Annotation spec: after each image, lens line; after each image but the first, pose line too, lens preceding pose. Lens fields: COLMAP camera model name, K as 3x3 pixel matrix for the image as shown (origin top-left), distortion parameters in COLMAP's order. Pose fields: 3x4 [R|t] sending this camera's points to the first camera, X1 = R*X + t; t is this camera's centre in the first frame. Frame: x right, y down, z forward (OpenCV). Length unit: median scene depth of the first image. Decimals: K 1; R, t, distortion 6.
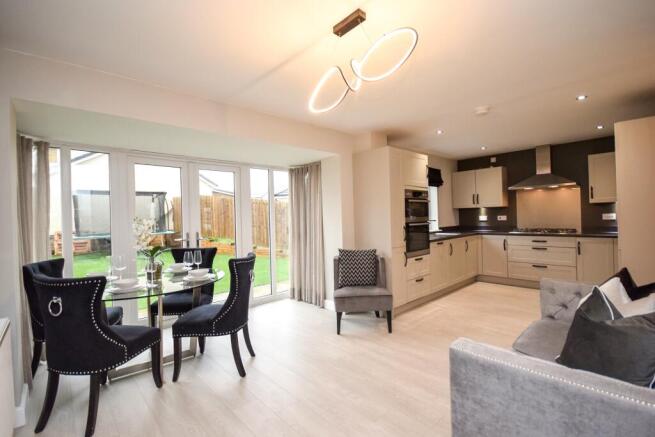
lens RADIAL K [[297.6, 0, 327.9], [0, 297.6, 218.7], [0, 0, 1]] dist [0.020826, -0.002398]
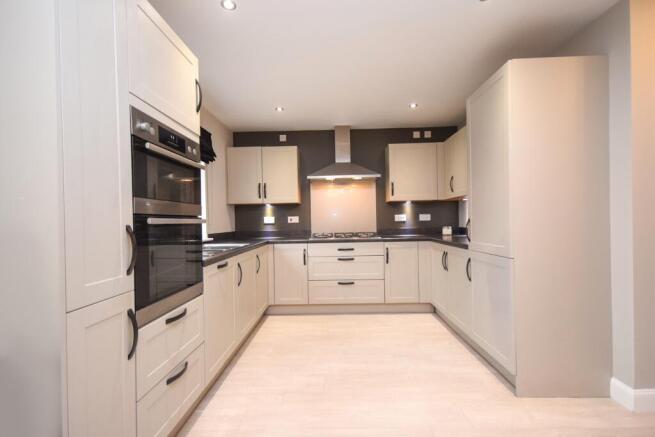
lens RADIAL K [[291.9, 0, 333.1], [0, 291.9, 223.5], [0, 0, 1]] dist [-0.000665, -0.000029]
pose [[0.673374, 0.011640, 0.739210, 0.139966], [0.004083, 0.999802, -0.019462, 0.023764], [-0.739290, 0.016123, 0.673194, 0.509824]]
